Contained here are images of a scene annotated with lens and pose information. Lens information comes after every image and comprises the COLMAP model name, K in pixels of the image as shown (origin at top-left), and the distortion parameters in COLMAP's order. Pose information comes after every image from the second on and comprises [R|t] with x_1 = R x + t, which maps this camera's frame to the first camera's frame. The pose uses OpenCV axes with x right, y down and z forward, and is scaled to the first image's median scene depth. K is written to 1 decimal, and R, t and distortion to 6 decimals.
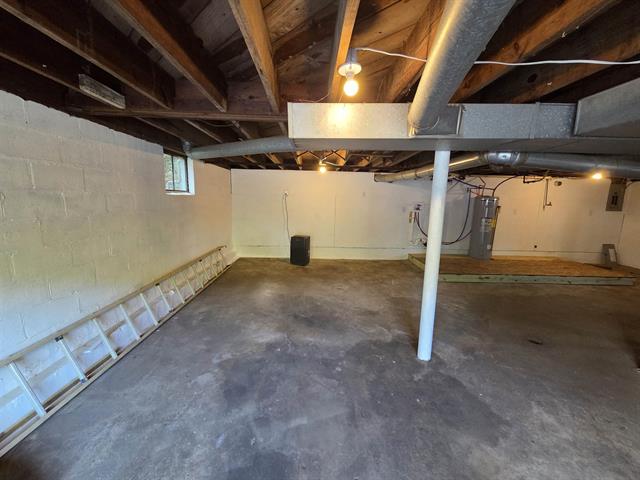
lens RADIAL K [[260.6, 0, 319.2], [0, 260.6, 238.6], [0, 0, 1]] dist [0.000120, 0.000411]
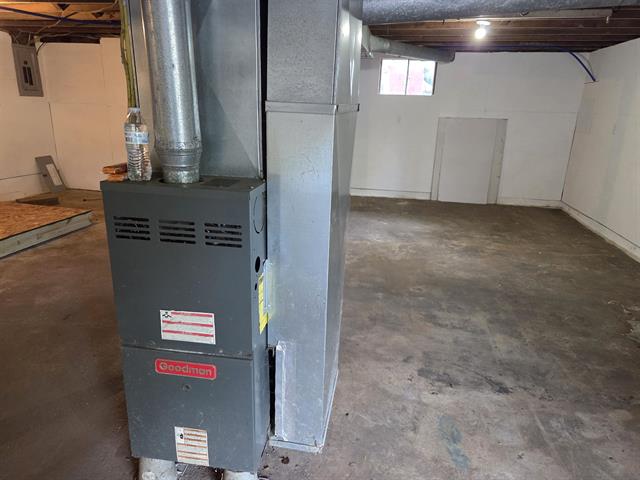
lens RADIAL K [[438.5, 0, 321.4], [0, 438.5, 229.6], [0, 0, 1]] dist [0.020786, -0.003624]
pose [[0.199494, -0.286326, 0.937134, 0.316285], [0.120622, 0.956260, 0.266492, -0.011932], [-0.972447, 0.059875, 0.225305, 0.226846]]
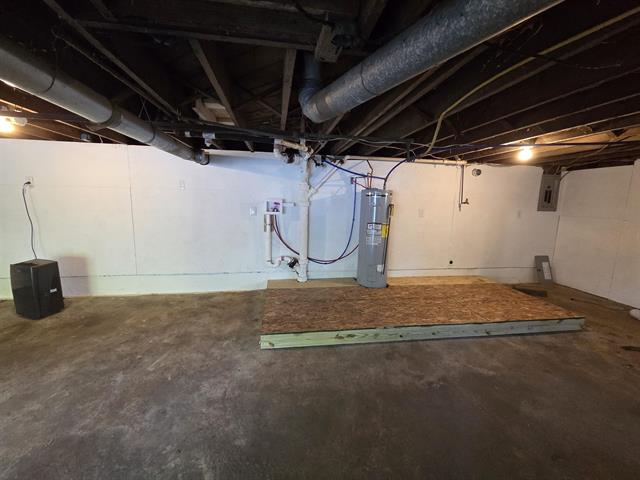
lens RADIAL K [[260.6, 0, 319.2], [0, 260.6, 238.6], [0, 0, 1]] dist [0.000120, 0.000411]
pose [[0.990205, -0.019941, 0.138192, 0.432964], [0.020667, 0.999779, -0.003818, -0.043275], [-0.138085, 0.006637, 0.990398, 0.400258]]
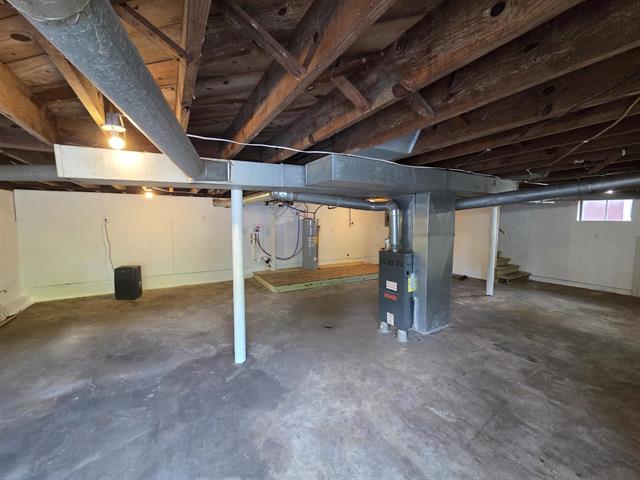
lens RADIAL K [[260.6, 0, 319.2], [0, 260.6, 238.6], [0, 0, 1]] dist [0.000120, 0.000411]
pose [[0.874016, -0.056223, 0.482634, 0.077849], [0.092191, 0.994429, -0.051108, 0.000967], [-0.477072, 0.089164, 0.874330, -0.105468]]
